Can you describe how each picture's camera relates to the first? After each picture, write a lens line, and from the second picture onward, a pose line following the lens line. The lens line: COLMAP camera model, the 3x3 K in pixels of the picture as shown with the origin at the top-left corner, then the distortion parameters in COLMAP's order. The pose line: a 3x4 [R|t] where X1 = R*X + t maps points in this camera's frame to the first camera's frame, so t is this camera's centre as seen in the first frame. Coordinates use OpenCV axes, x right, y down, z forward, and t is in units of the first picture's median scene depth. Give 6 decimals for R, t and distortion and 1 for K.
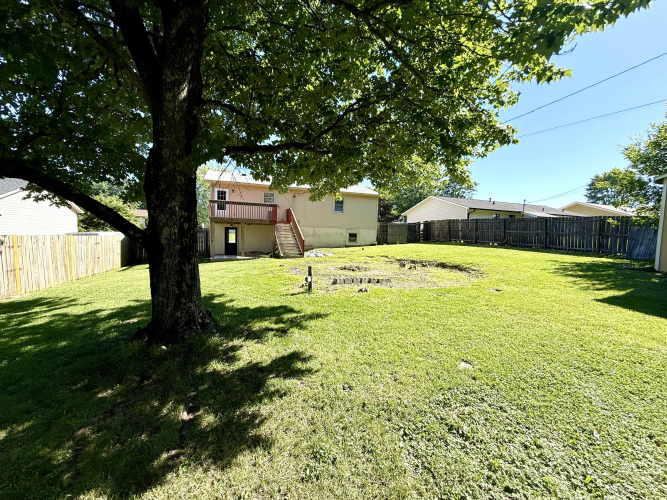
lens RADIAL K [[265.7, 0, 331.5], [0, 265.7, 249.1], [0, 0, 1]] dist [-0.000757, 0.000359]
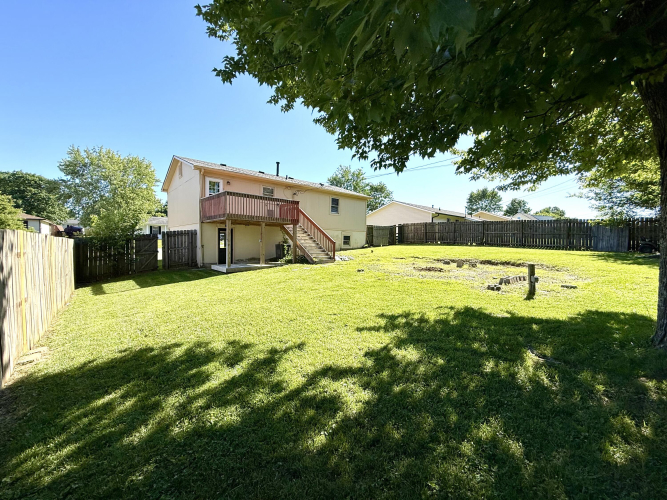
lens RADIAL K [[265.7, 0, 331.5], [0, 265.7, 249.1], [0, 0, 1]] dist [-0.000757, 0.000359]
pose [[0.935965, -0.025374, 0.351177, -0.307682], [0.034483, 0.999211, -0.019707, 0.004503], [-0.350400, 0.030555, 0.936102, 0.129649]]
